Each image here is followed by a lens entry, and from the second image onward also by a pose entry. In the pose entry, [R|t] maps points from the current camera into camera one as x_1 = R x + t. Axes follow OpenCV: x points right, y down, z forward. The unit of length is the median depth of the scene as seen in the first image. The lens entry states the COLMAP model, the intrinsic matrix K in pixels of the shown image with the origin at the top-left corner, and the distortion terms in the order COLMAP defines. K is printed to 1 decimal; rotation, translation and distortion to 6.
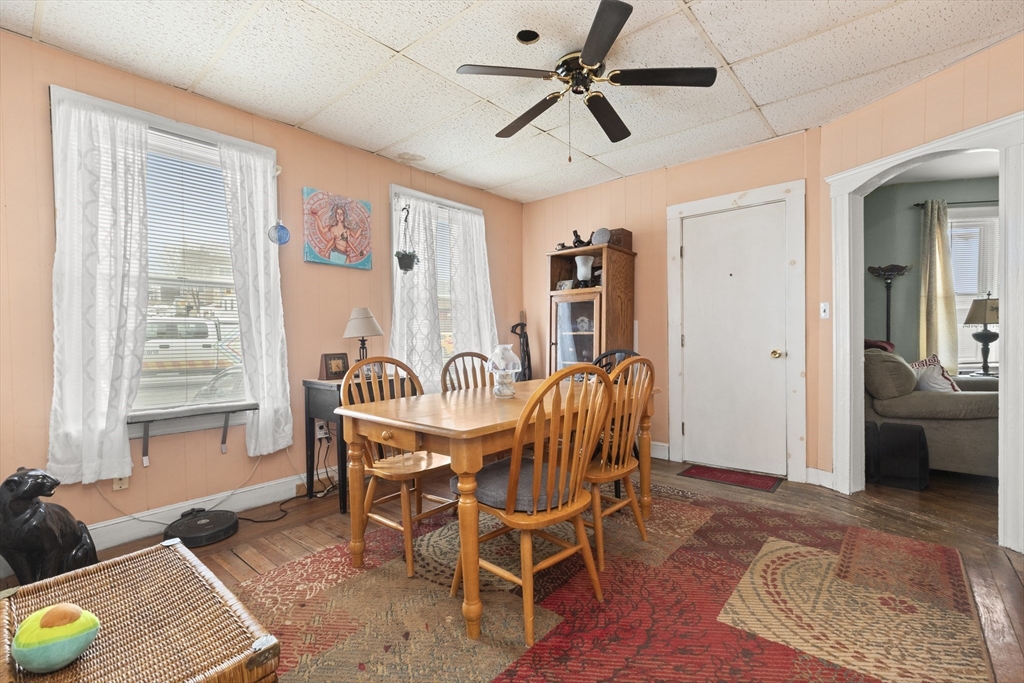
lens RADIAL K [[456.5, 0, 518.9], [0, 456.5, 341.7], [0, 0, 1]] dist [0.000292, 0.000000]
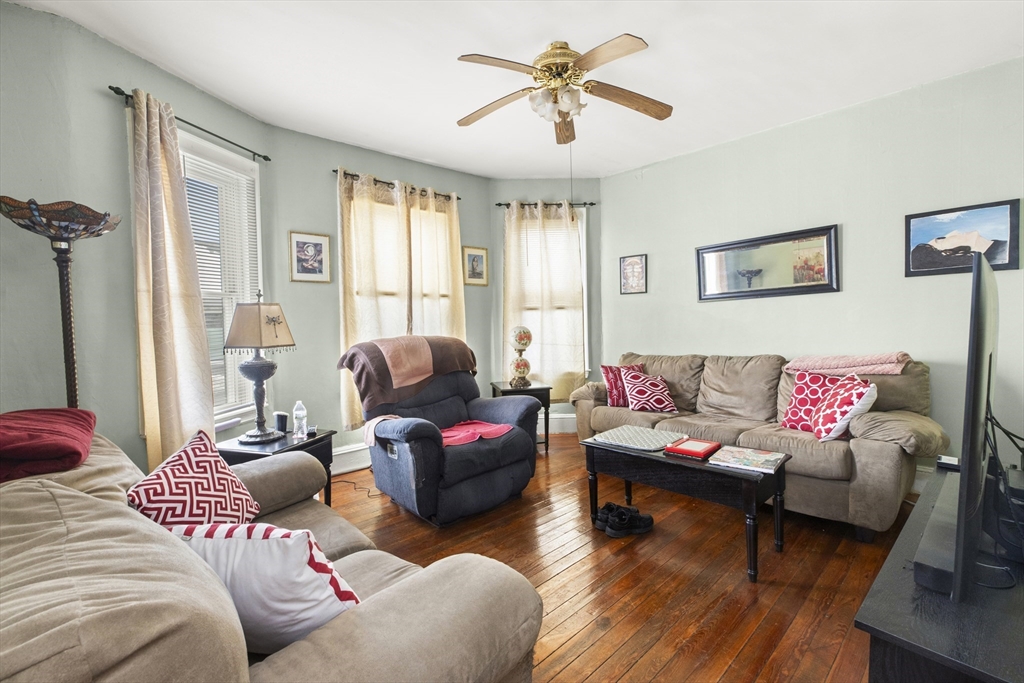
lens RADIAL K [[456.5, 0, 518.9], [0, 456.5, 341.7], [0, 0, 1]] dist [0.000292, 0.000000]
pose [[0.098281, -0.035387, 0.994529, 0.474408], [0.042912, 0.998589, 0.031291, -0.047503], [-0.994233, 0.039602, 0.099660, 0.598115]]
